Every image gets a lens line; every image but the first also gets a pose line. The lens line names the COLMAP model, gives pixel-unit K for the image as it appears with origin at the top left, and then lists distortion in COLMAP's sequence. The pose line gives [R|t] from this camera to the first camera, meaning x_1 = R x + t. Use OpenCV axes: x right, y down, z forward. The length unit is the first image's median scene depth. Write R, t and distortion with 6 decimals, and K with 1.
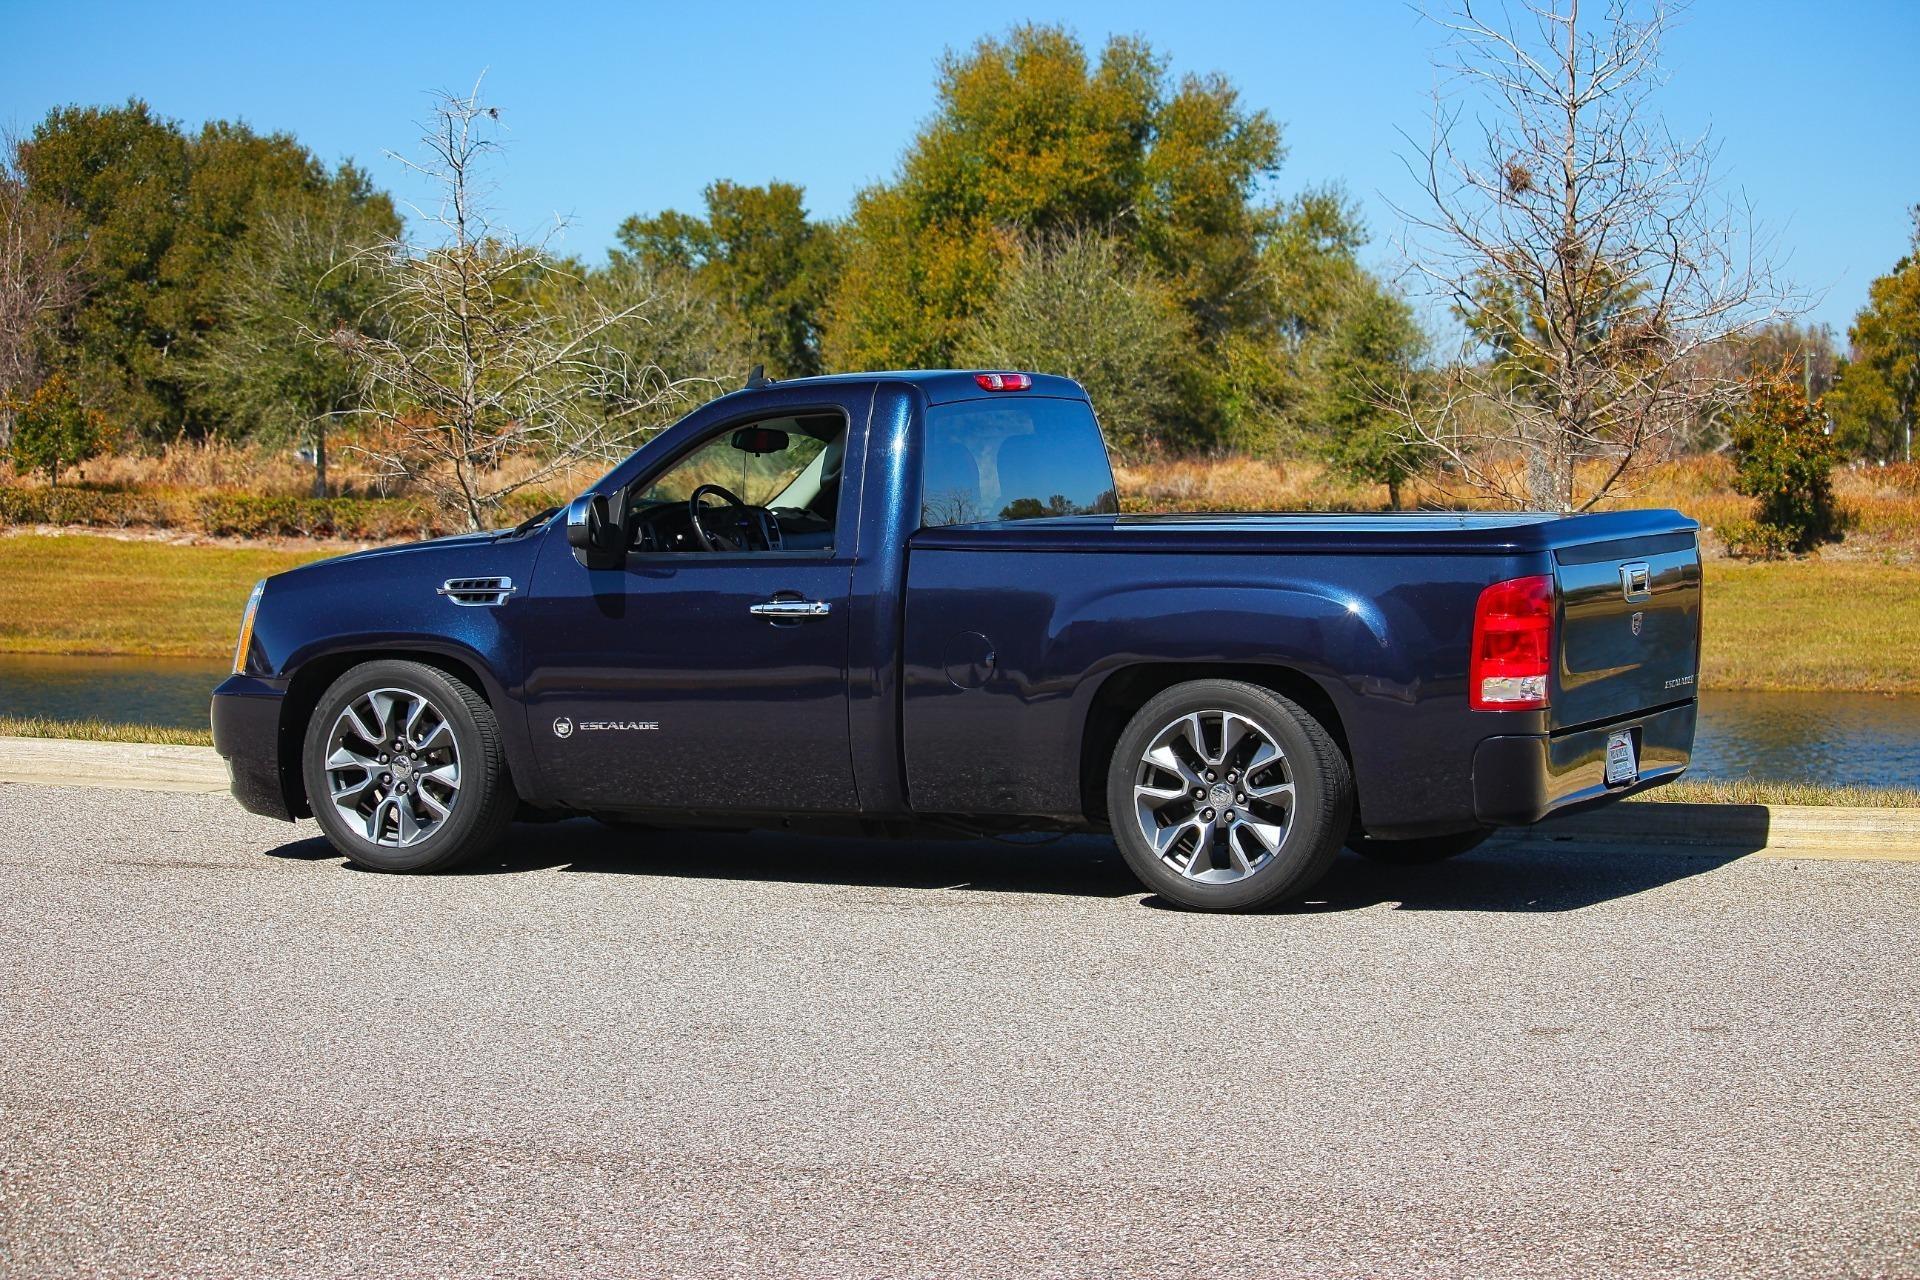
lens RADIAL K [[4996.1, 0, 956.8], [0, 4996.1, 579.3], [0, 0, 1]] dist [-0.423516, 0.668382]
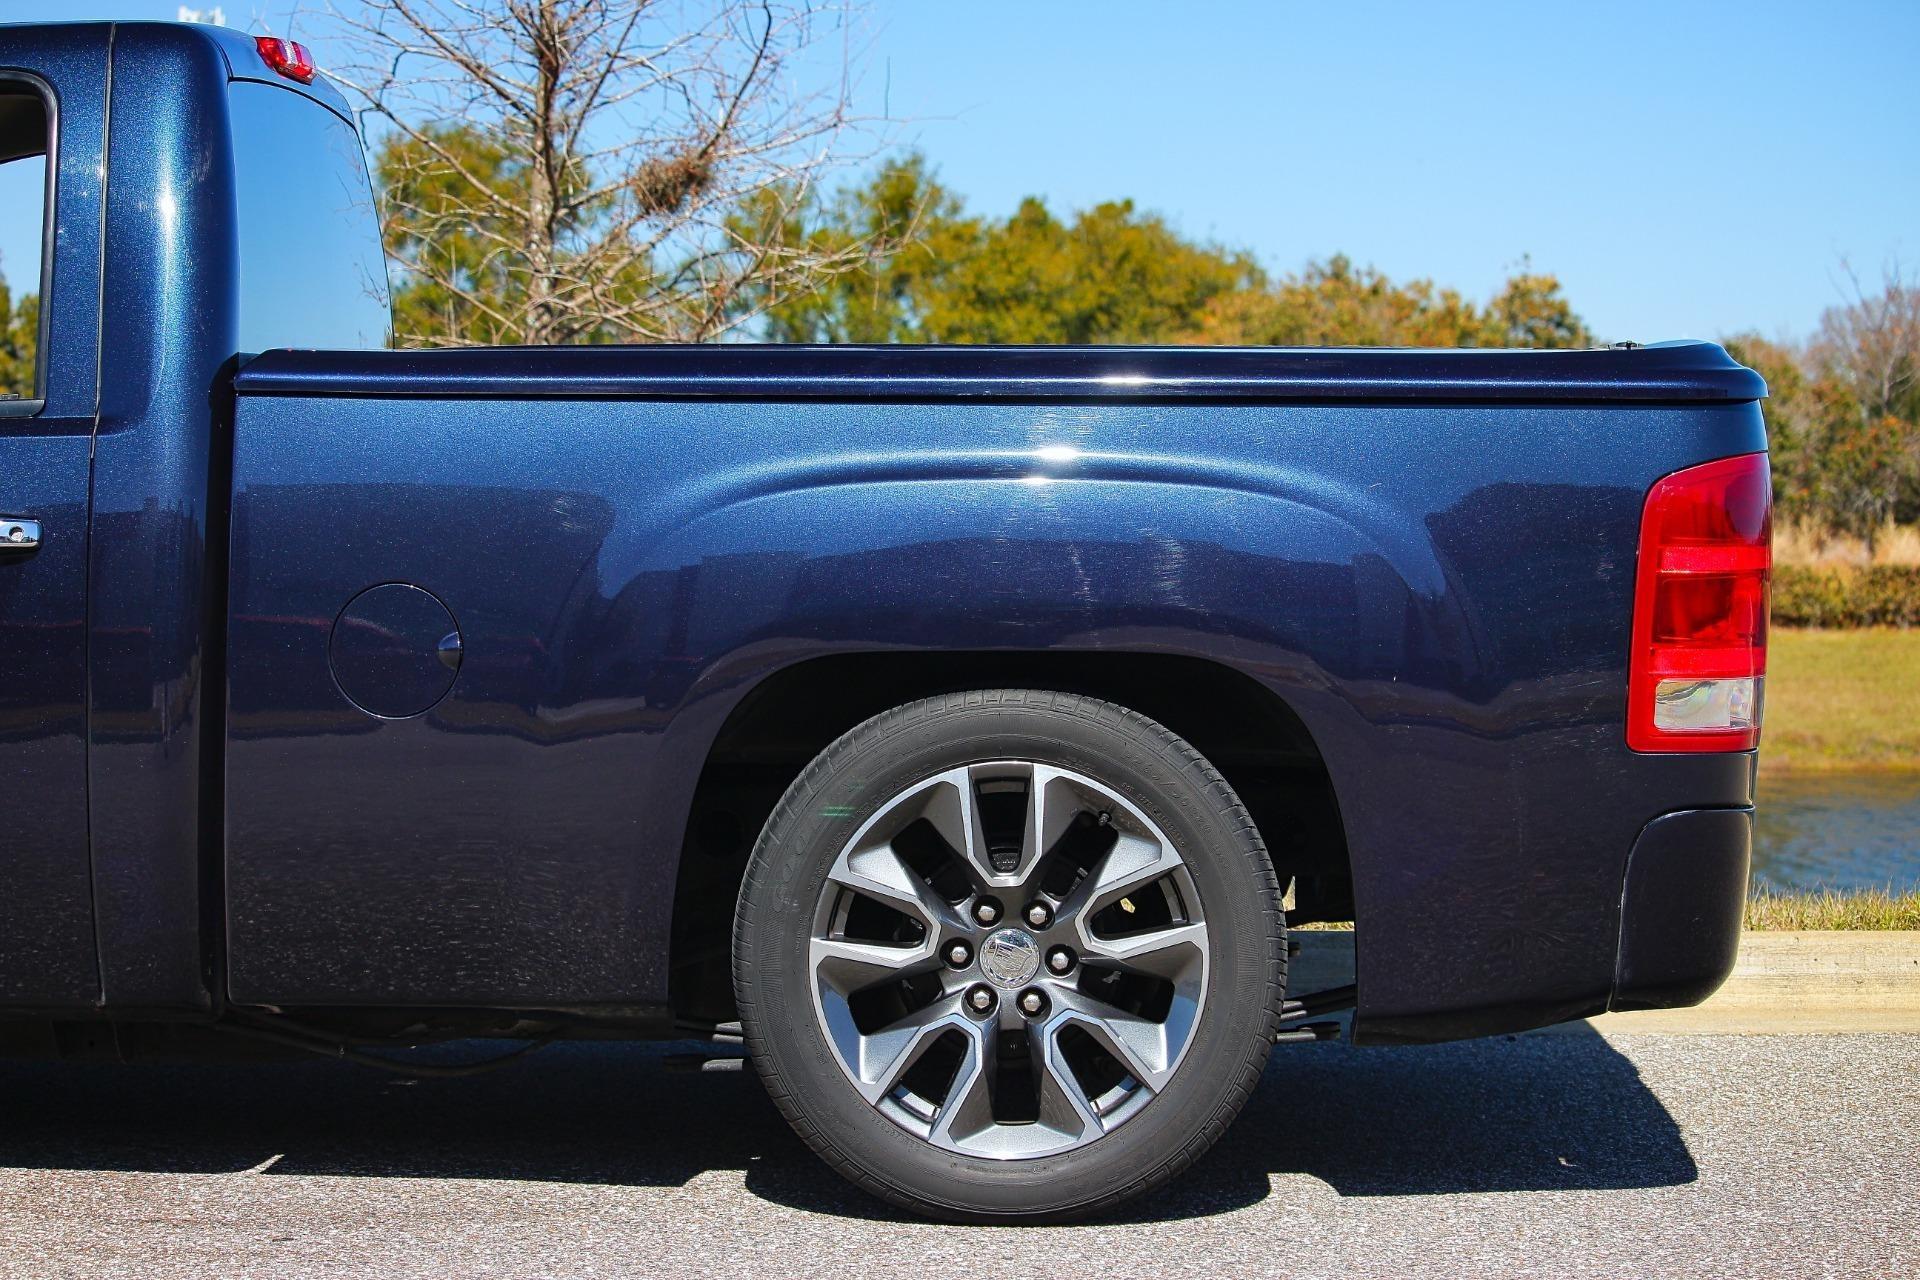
lens RADIAL K [[4996.1, 0, 956.8], [0, 4996.1, 579.3], [0, 0, 1]] dist [-0.423516, 0.668382]
pose [[0.916757, 0.001427, 0.399444, -0.117375], [0.003872, 0.999915, -0.012457, 0.014683], [-0.399427, 0.012967, 0.916673, 0.559940]]
